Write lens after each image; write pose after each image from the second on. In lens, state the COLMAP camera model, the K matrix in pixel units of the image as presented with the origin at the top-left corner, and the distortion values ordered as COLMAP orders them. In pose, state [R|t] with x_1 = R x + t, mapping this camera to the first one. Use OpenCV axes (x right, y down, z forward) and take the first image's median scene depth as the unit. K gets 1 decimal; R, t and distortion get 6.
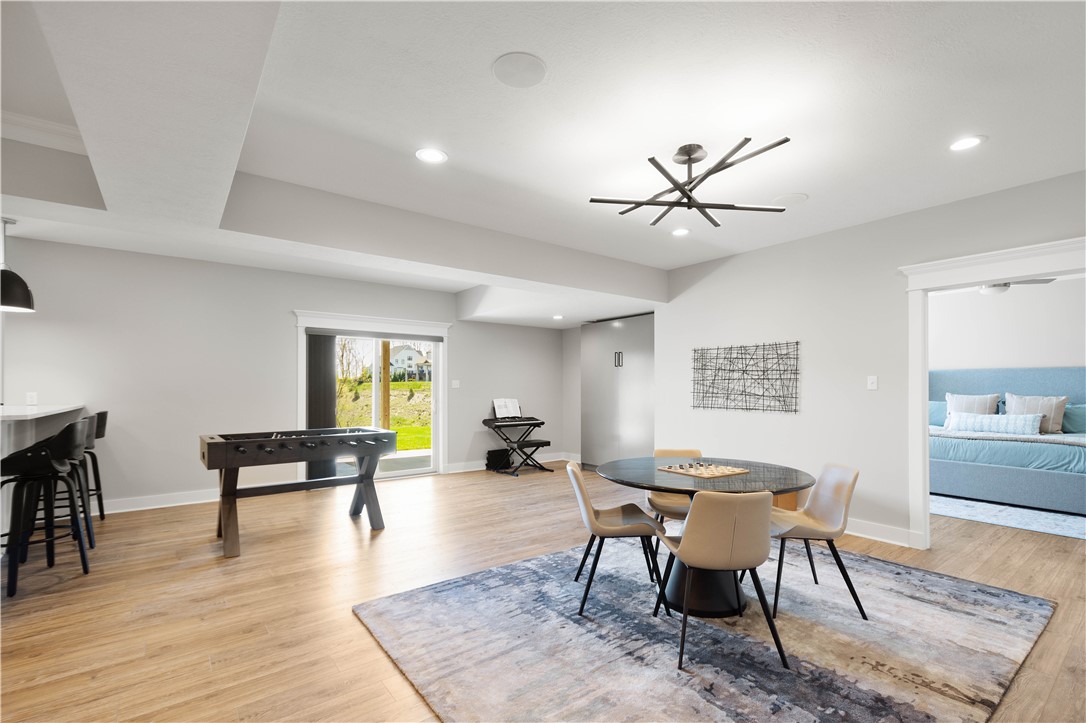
lens RADIAL K [[484.2, 0, 541.1], [0, 484.2, 374.3], [0, 0, 1]] dist [-0.000884, -0.000266]
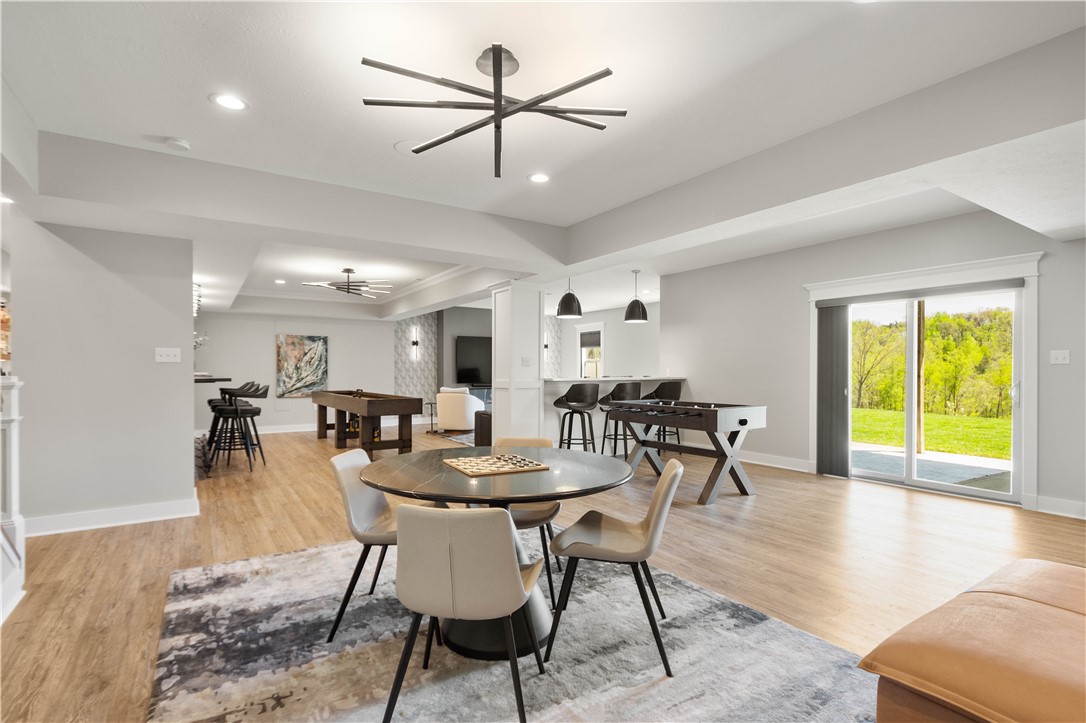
lens RADIAL K [[524.8, 0, 558.5], [0, 524.8, 372.7], [0, 0, 1]] dist [0.000123, 0.000051]
pose [[-0.048587, 0.007220, -0.998793, 0.686409], [0.028285, 0.999583, 0.005850, 0.027217], [0.998418, -0.027966, -0.048771, 0.675897]]
